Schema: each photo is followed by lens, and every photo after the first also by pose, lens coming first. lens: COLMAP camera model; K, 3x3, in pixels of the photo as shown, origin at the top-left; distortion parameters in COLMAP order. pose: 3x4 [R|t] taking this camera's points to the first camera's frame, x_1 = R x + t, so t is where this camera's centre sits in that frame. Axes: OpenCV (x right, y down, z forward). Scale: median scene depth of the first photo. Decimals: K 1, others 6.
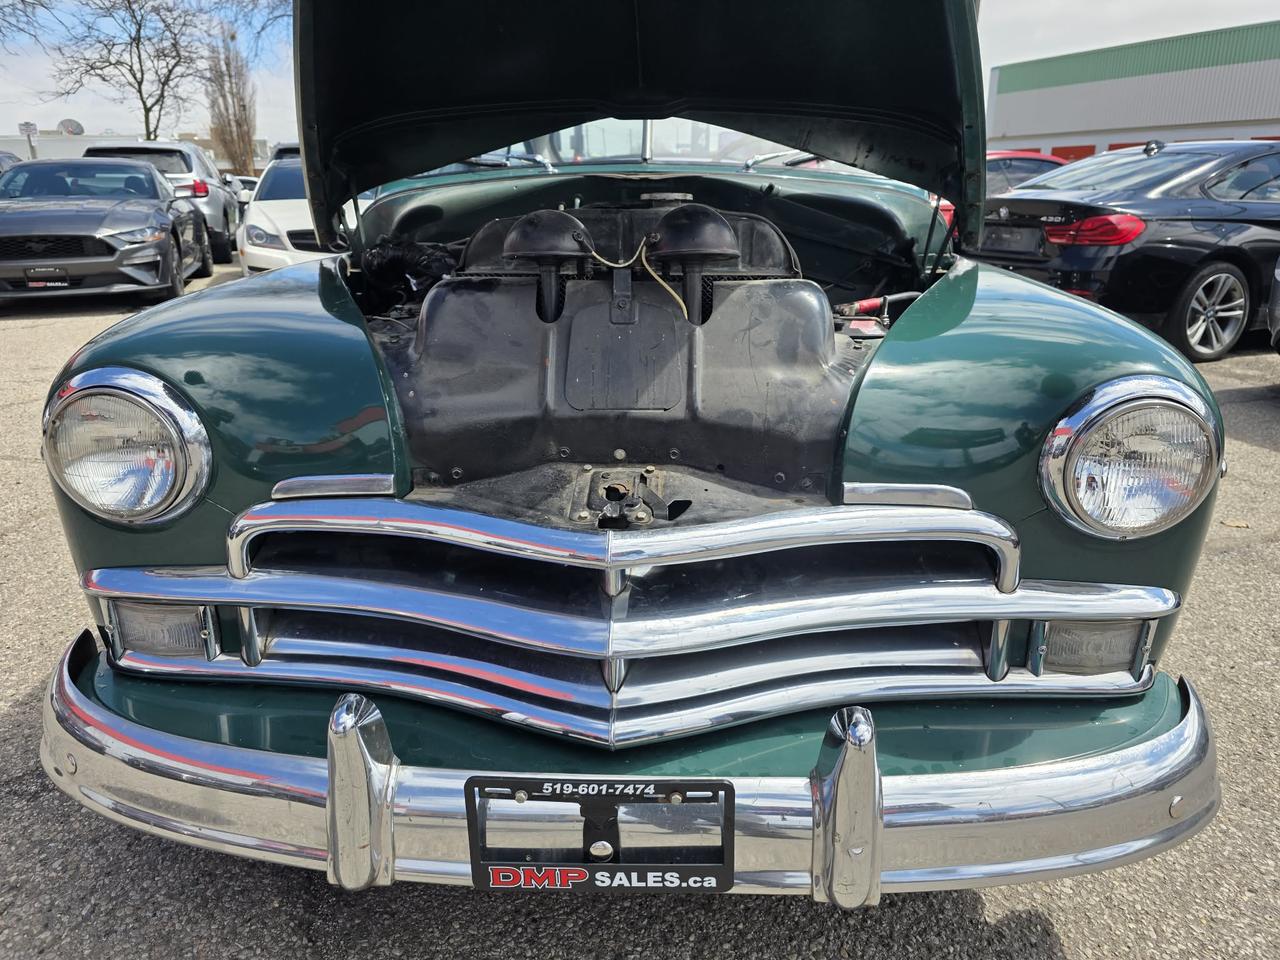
lens RADIAL K [[864.3, 0, 636.0], [0, 864.3, 471.0], [0, 0, 1]] dist [0.048565, -0.047087]
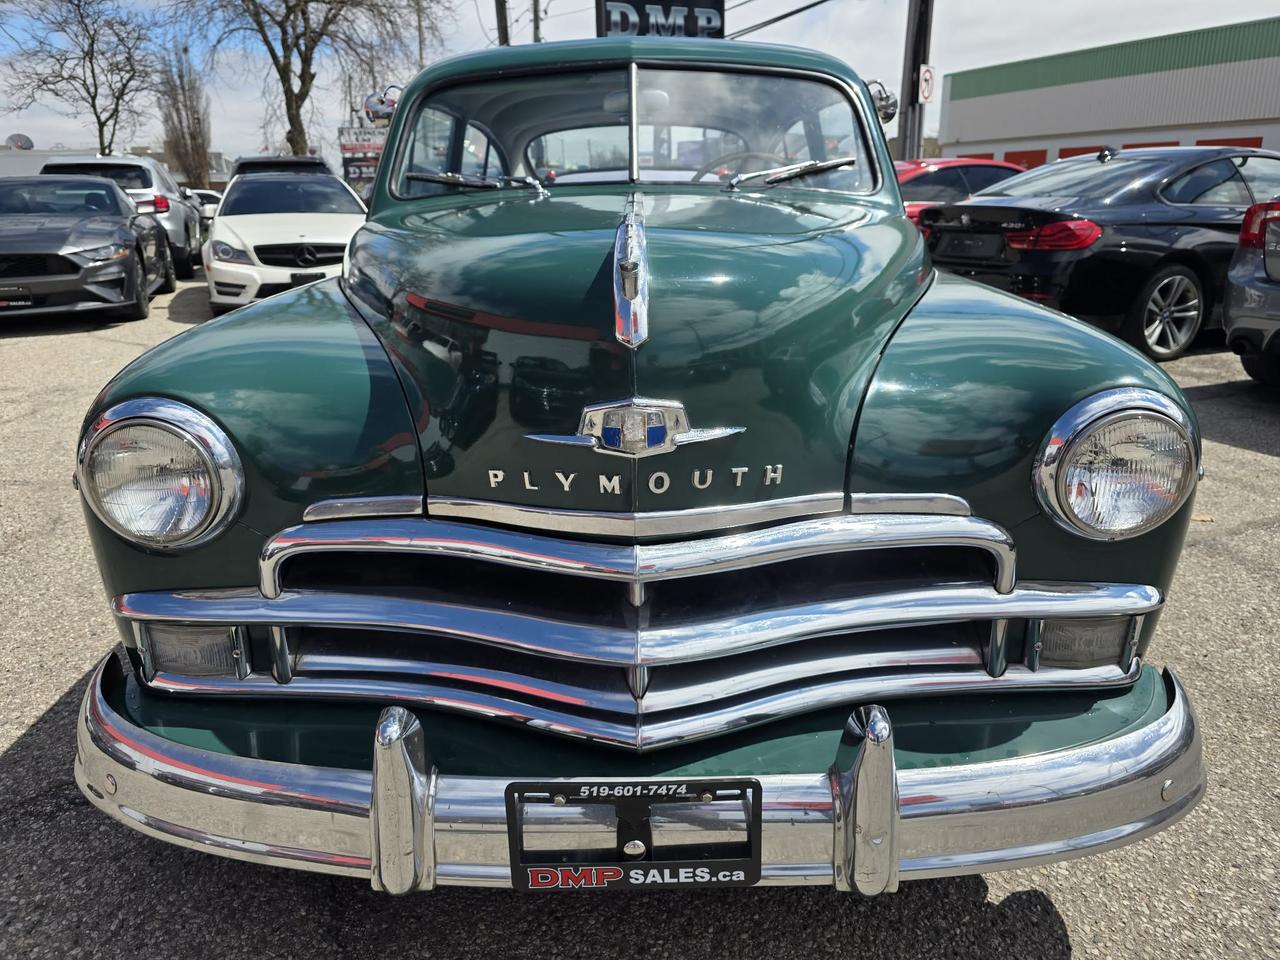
lens RADIAL K [[864.3, 0, 626.3], [0, 864.3, 471.1], [0, 0, 1]] dist [0.048565, -0.047087]
pose [[0.999330, -0.022302, 0.029019, -0.057415], [0.022508, 0.999724, -0.006795, -0.011713], [-0.028859, 0.007444, 0.999556, -0.045239]]
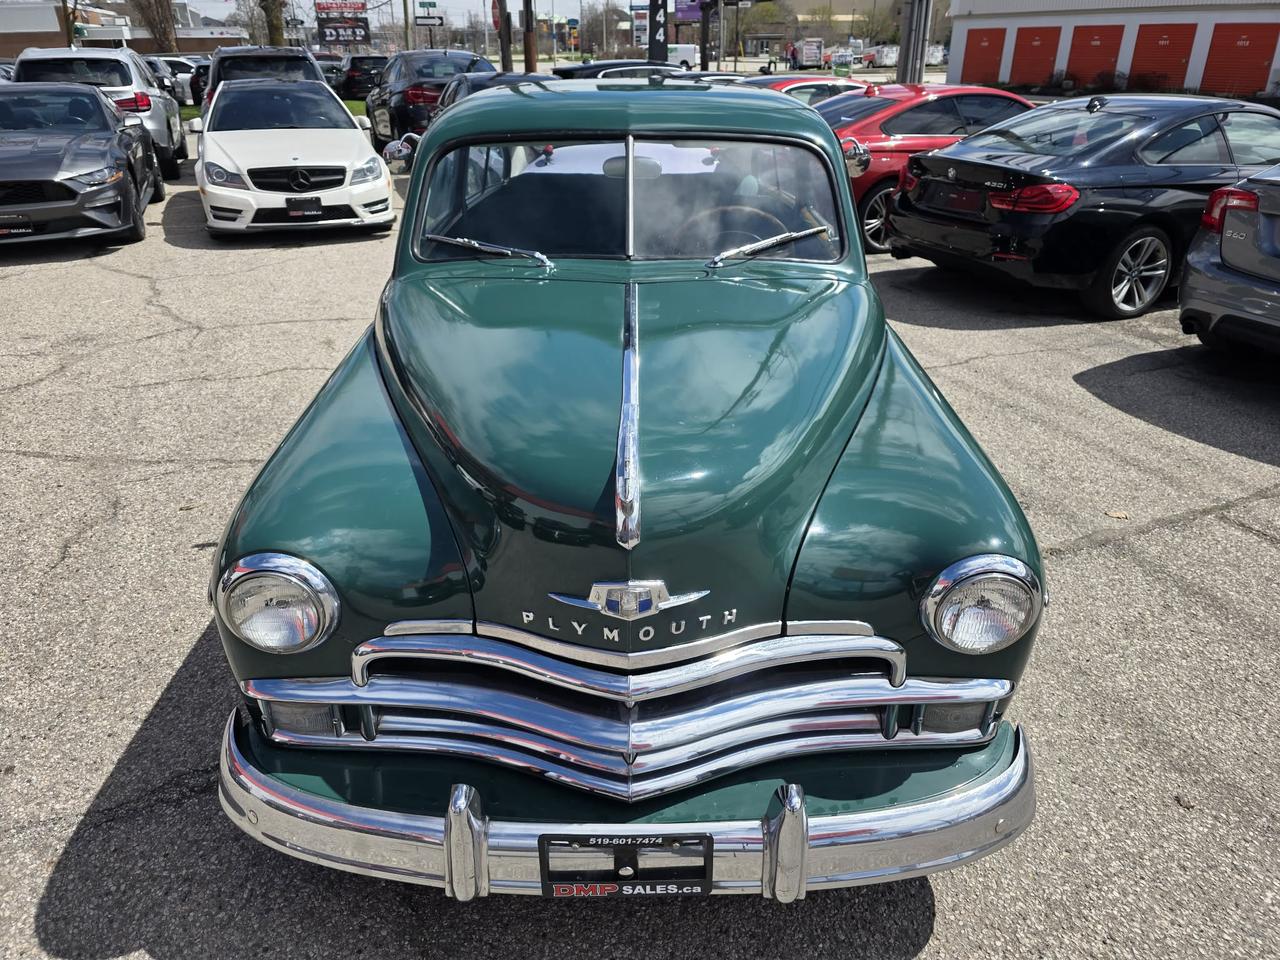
lens RADIAL K [[864.3, 0, 626.6], [0, 864.3, 482.8], [0, 0, 1]] dist [0.048565, -0.047087]
pose [[0.999134, -0.017940, 0.037548, -0.069043], [0.012201, 0.988935, 0.147849, -0.384698], [-0.039784, -0.147263, 0.988297, -0.341294]]
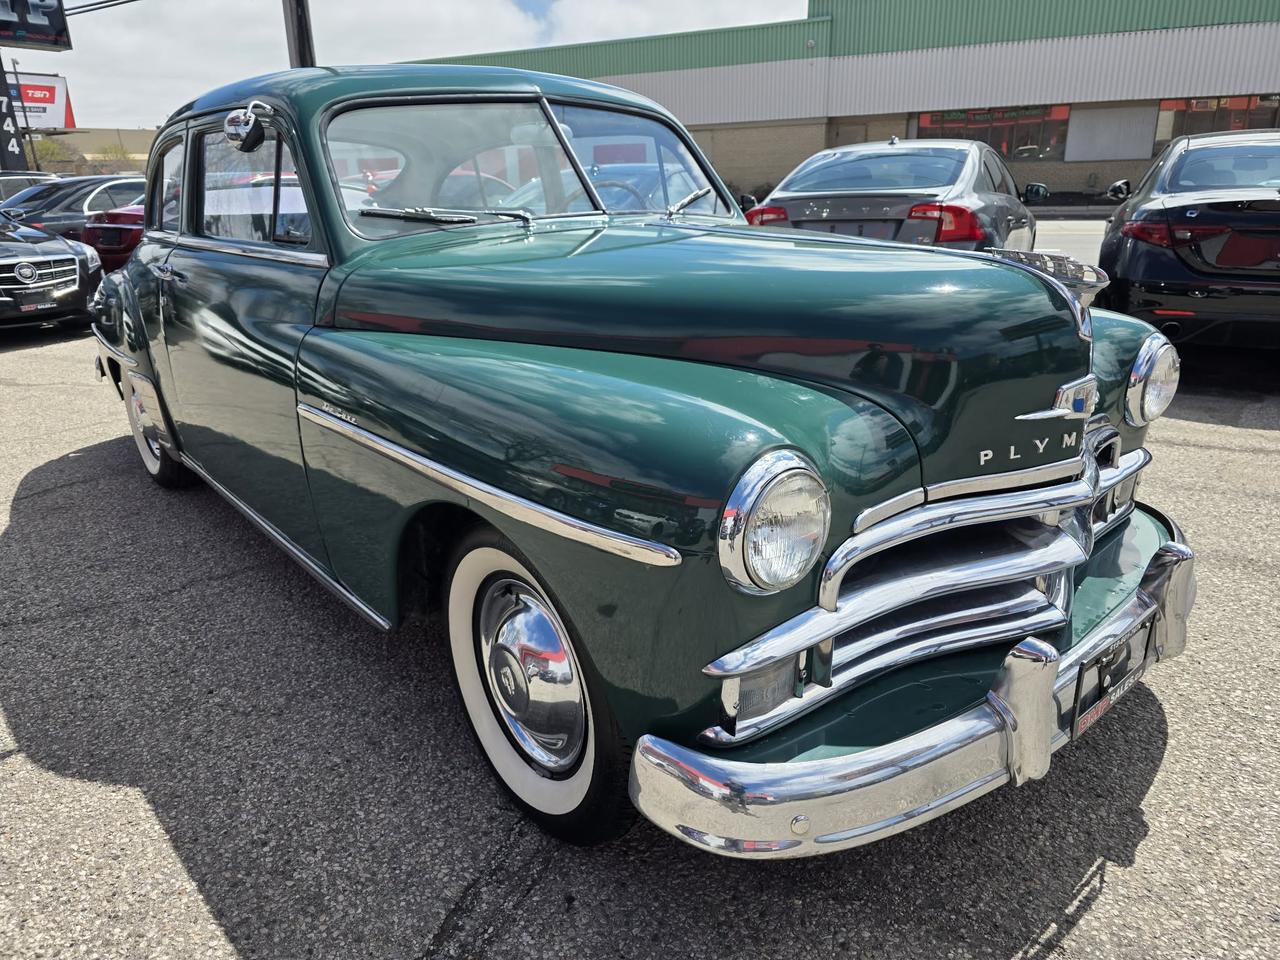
lens RADIAL K [[864.3, 0, 611.7], [0, 864.3, 506.4], [0, 0, 1]] dist [0.048565, -0.047087]
pose [[0.733456, -0.250362, 0.631950, -1.302687], [0.230802, 0.966192, 0.114906, -0.201330], [-0.639353, 0.061577, 0.766443, 0.282022]]
